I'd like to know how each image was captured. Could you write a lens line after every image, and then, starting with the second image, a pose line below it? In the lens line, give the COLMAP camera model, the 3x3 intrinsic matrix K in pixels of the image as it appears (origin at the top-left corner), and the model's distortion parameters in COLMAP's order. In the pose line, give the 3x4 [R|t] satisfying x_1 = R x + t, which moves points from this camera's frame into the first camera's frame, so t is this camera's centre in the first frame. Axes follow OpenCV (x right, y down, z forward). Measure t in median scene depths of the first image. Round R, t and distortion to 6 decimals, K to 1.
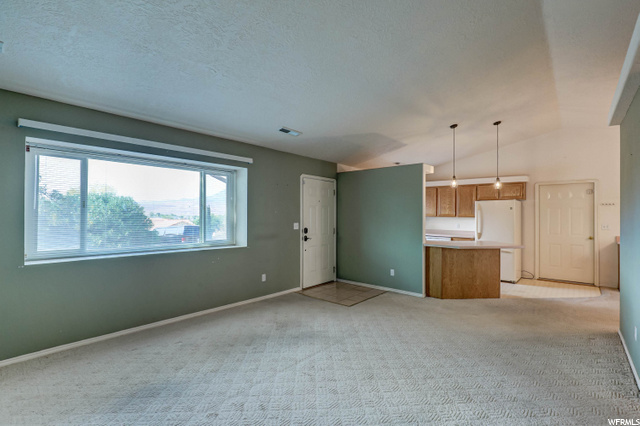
lens RADIAL K [[292.6, 0, 317.1], [0, 292.6, 212.3], [0, 0, 1]] dist [-0.016107, 0.003009]
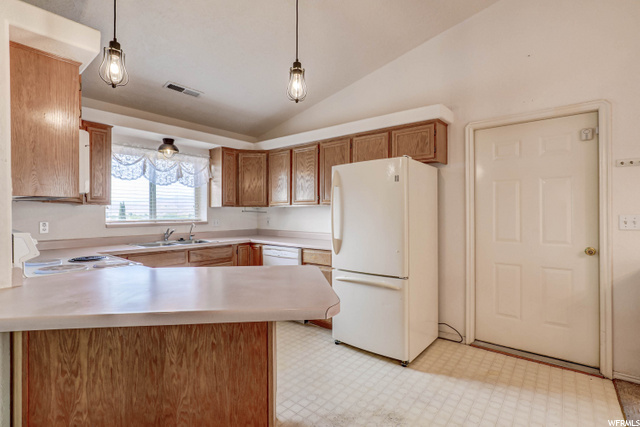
lens RADIAL K [[302.4, 0, 320.8], [0, 302.4, 212.2], [0, 0, 1]] dist [-0.005695, -0.000139]
pose [[0.998555, -0.005511, 0.053459, 0.623661], [0.005383, 0.999982, 0.002530, 0.036278], [-0.053472, -0.002239, 0.998567, 0.682257]]
